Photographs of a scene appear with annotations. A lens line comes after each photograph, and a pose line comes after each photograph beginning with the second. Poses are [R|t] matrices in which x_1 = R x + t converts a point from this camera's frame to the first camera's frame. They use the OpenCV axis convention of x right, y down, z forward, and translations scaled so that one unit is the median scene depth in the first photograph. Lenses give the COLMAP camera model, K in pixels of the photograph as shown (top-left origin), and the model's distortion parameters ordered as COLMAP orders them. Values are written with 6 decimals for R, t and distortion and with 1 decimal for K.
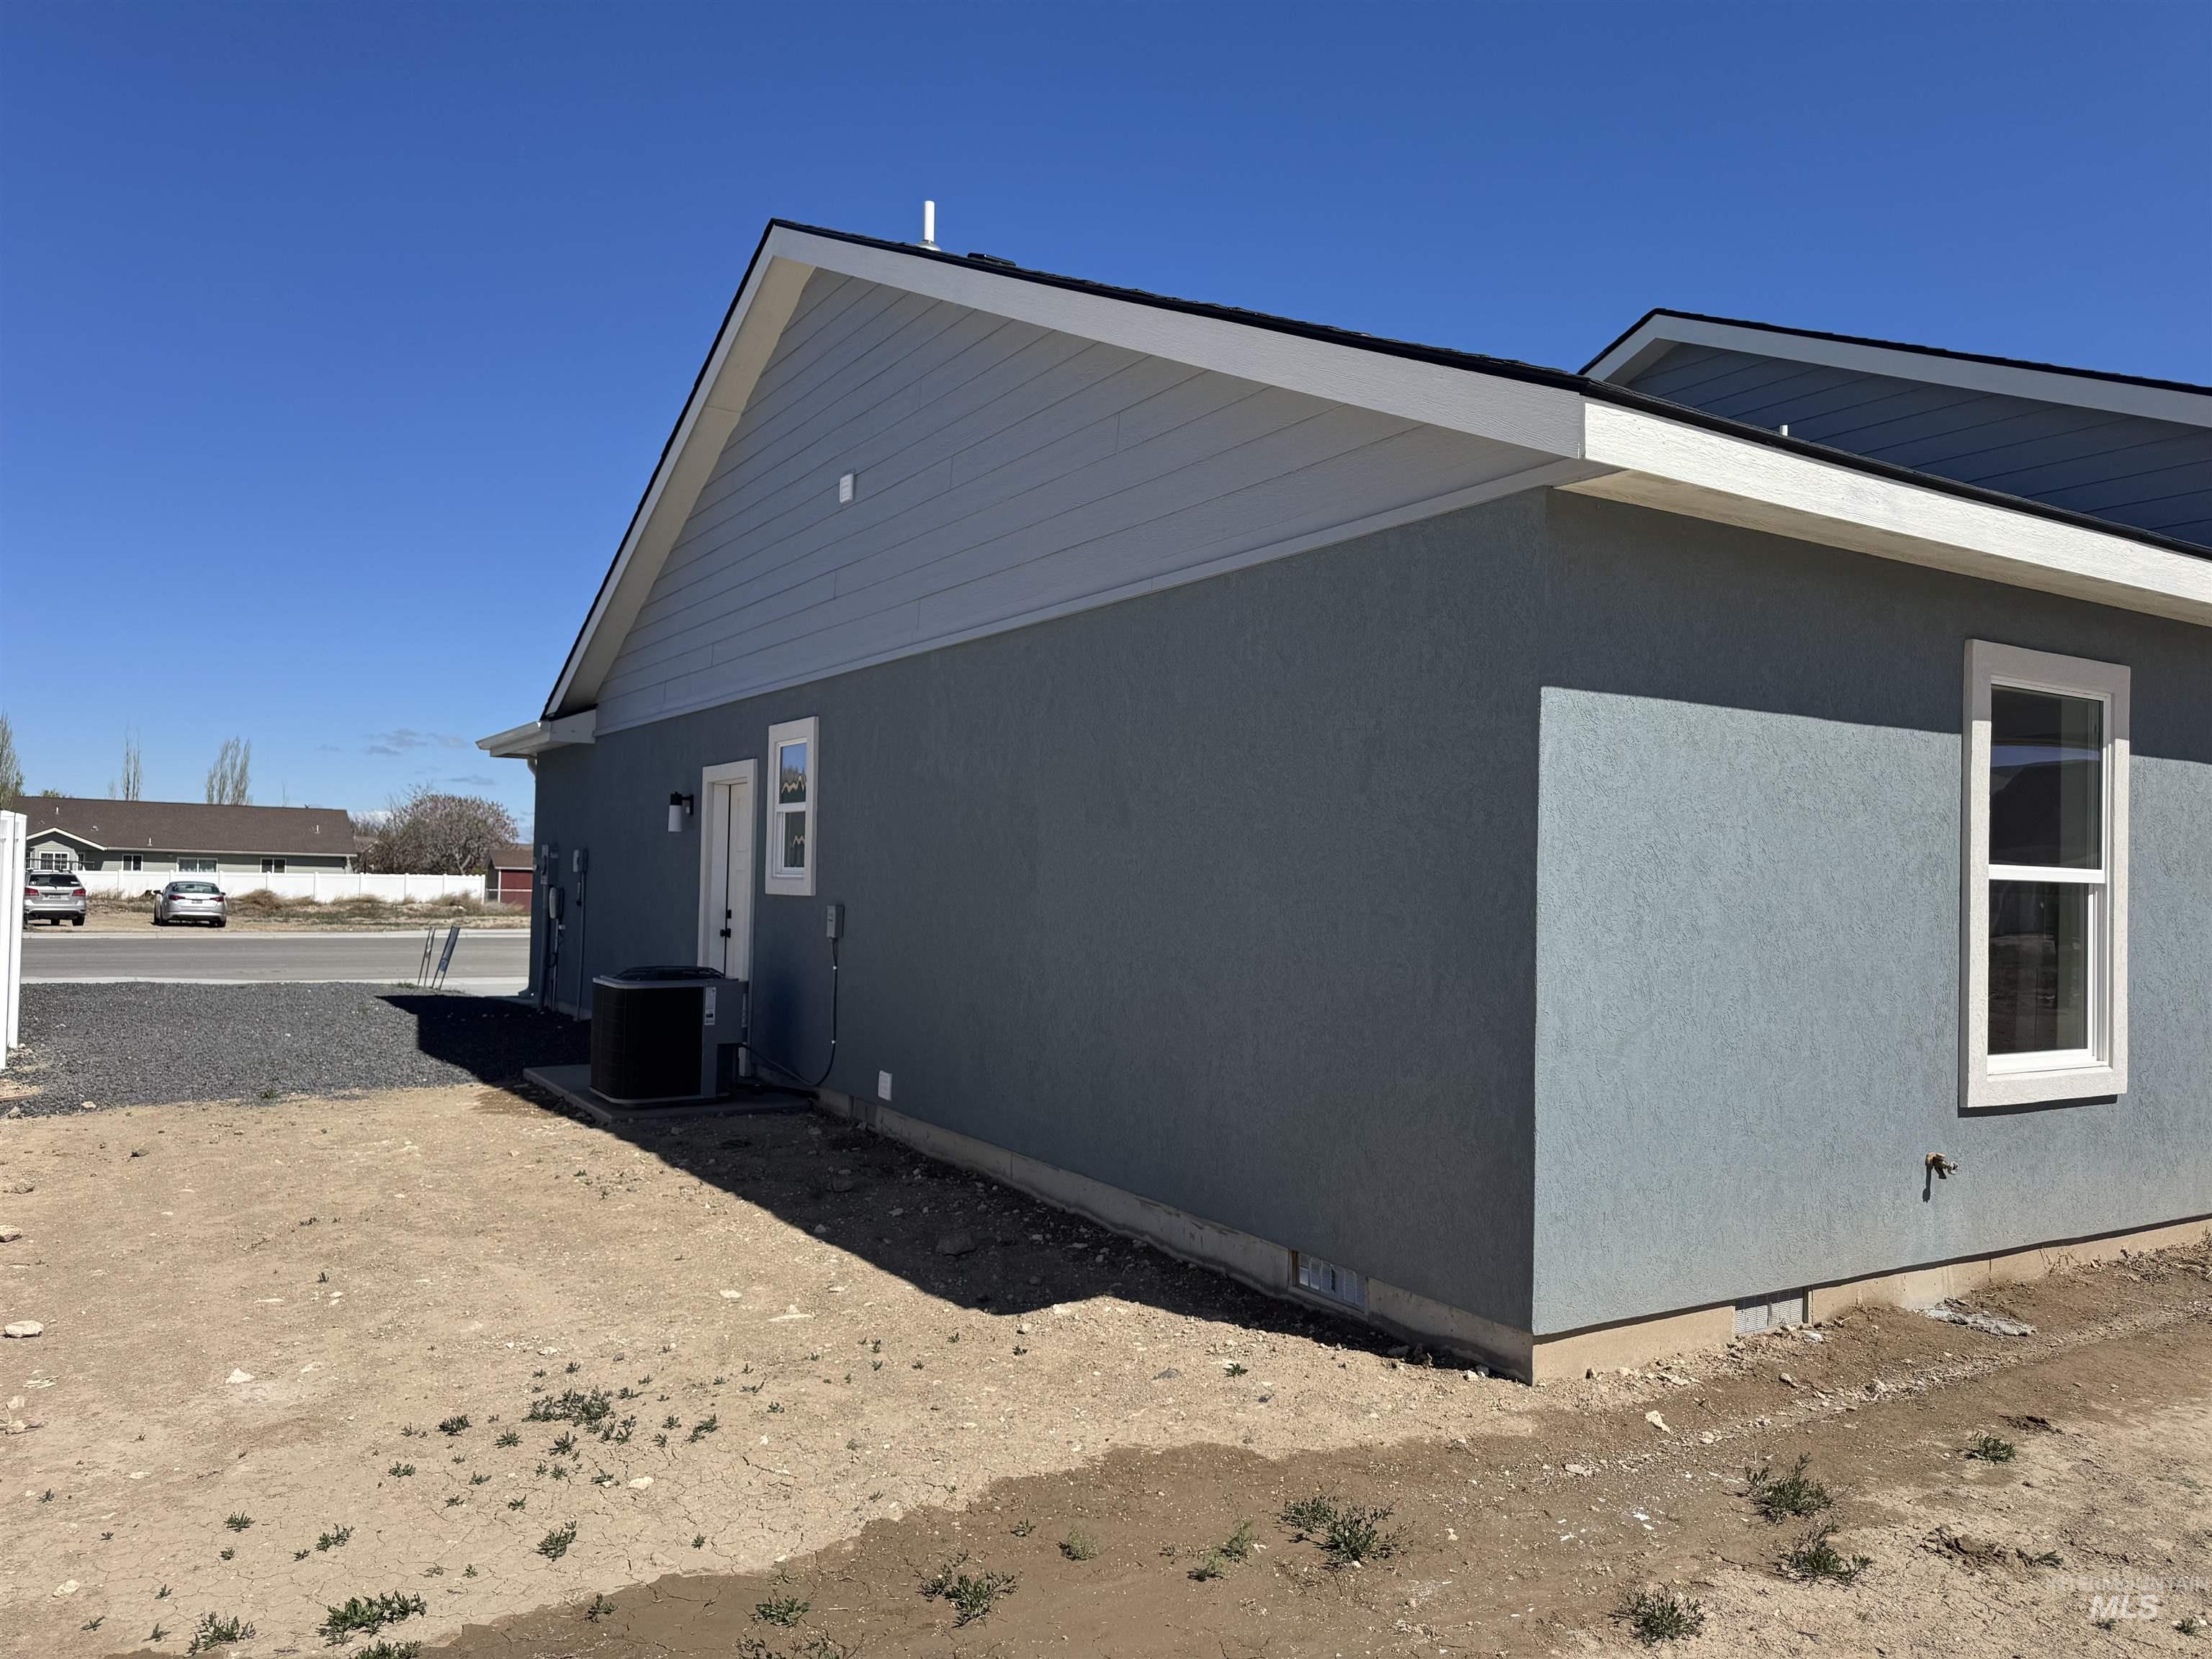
lens RADIAL K [[1508.0, 0, 1106.0], [0, 1508.0, 829.5], [0, 0, 1]] dist [0.083756, -0.089887]
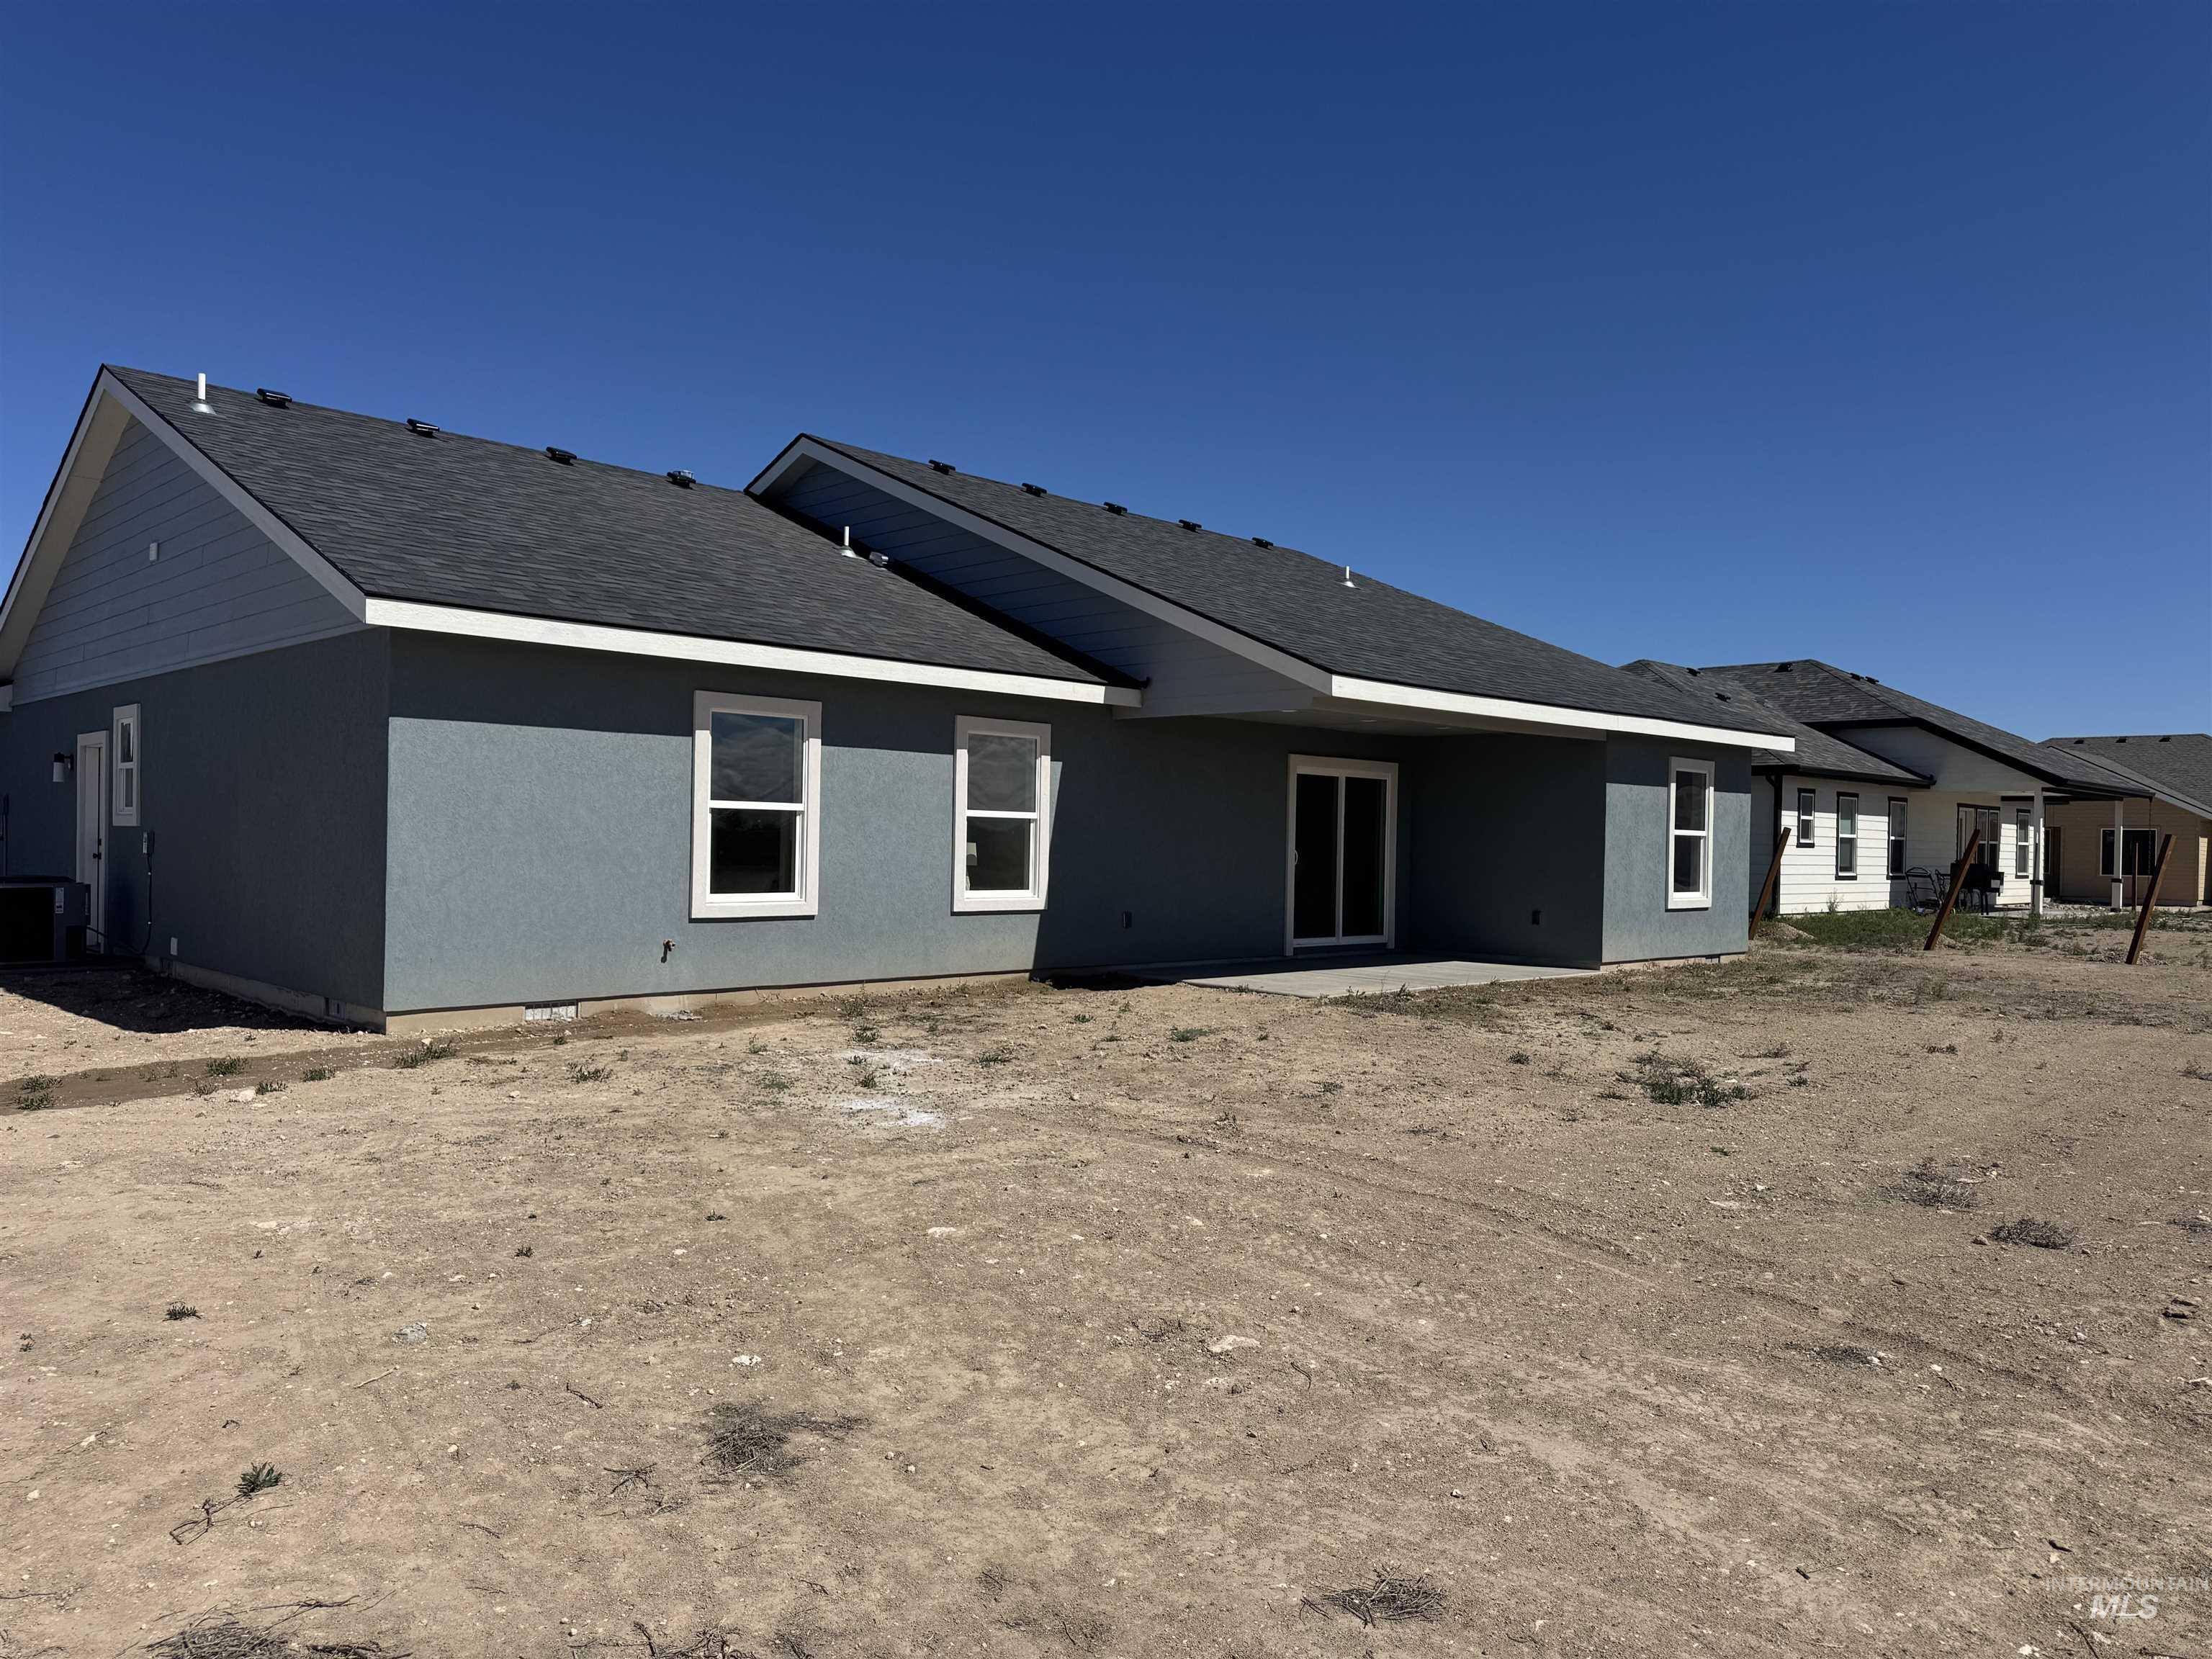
lens RADIAL K [[1508.0, 0, 1106.0], [0, 1508.0, 829.5], [0, 0, 1]] dist [0.083756, -0.089887]
pose [[0.974207, -0.005118, 0.225599, 0.587050], [-0.002228, 0.999476, 0.032297, -0.004606], [-0.225646, -0.031966, 0.973685, -1.016063]]
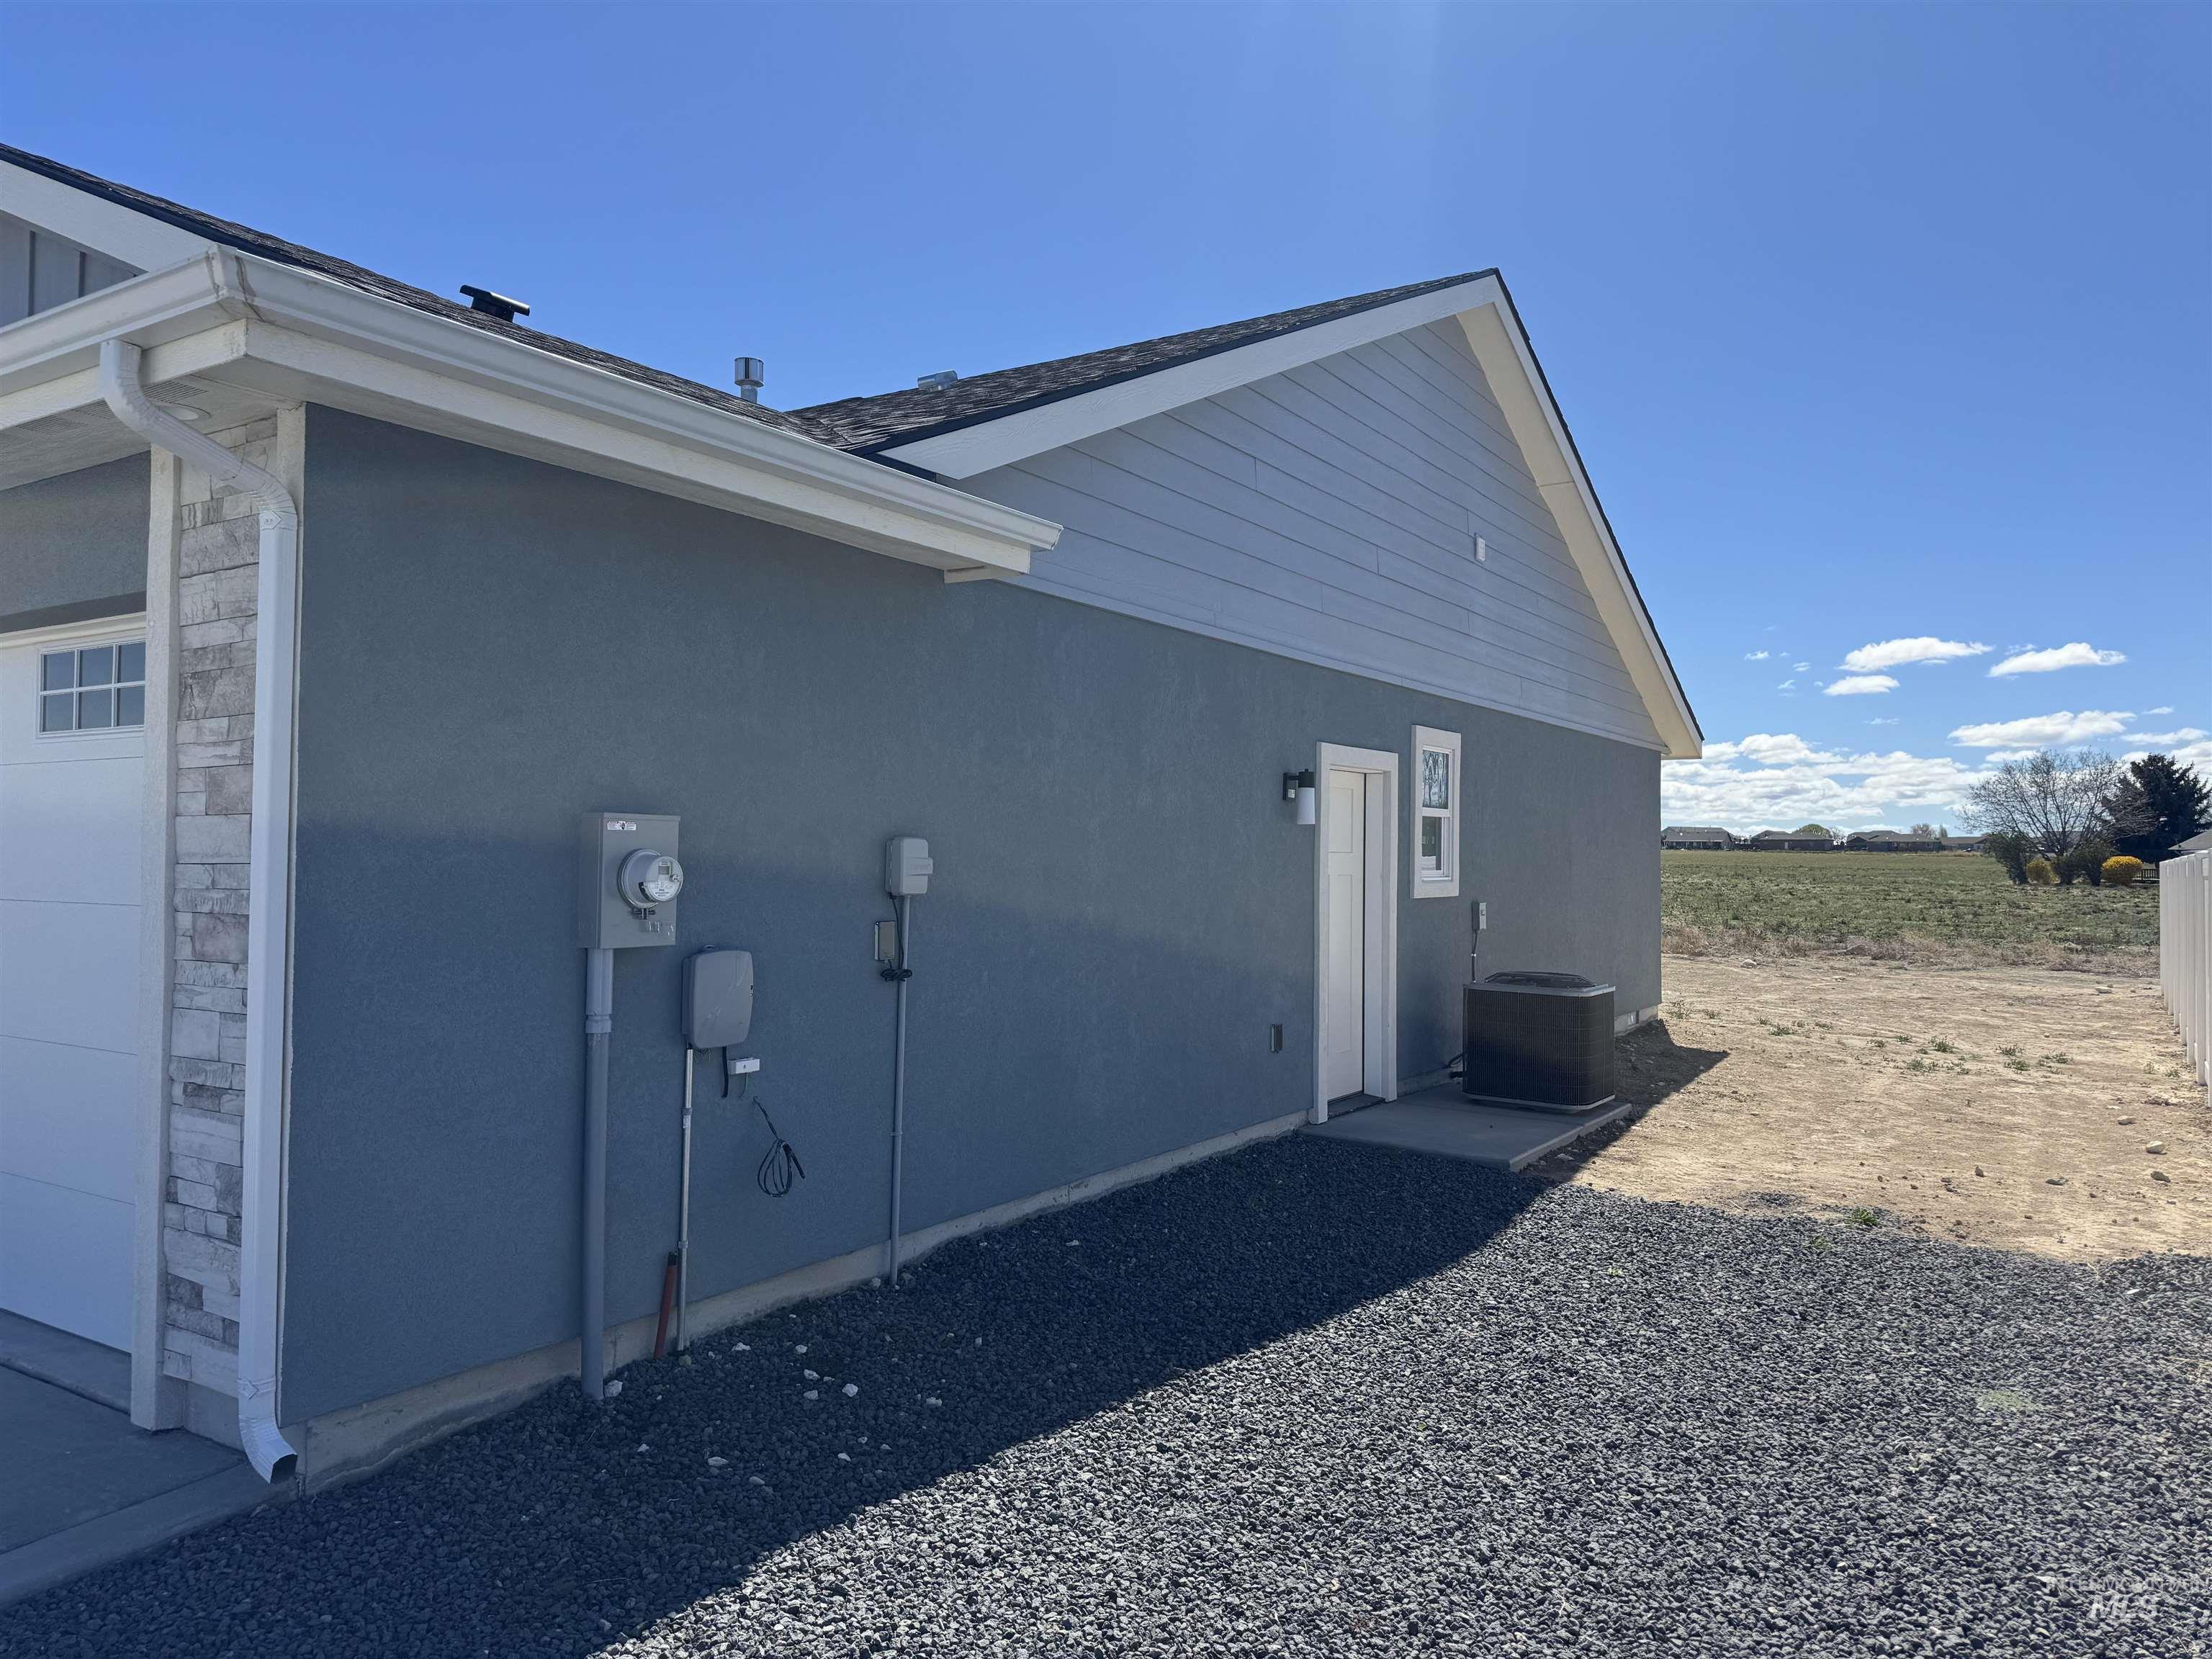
lens RADIAL K [[1508.0, 0, 1106.0], [0, 1508.0, 829.5], [0, 0, 1]] dist [0.083756, -0.089887]
pose [[-0.425396, -0.010921, 0.904941, -1.632709], [-0.046778, 0.998856, -0.009936, 0.027036], [-0.903798, -0.046558, -0.425420, 2.565885]]
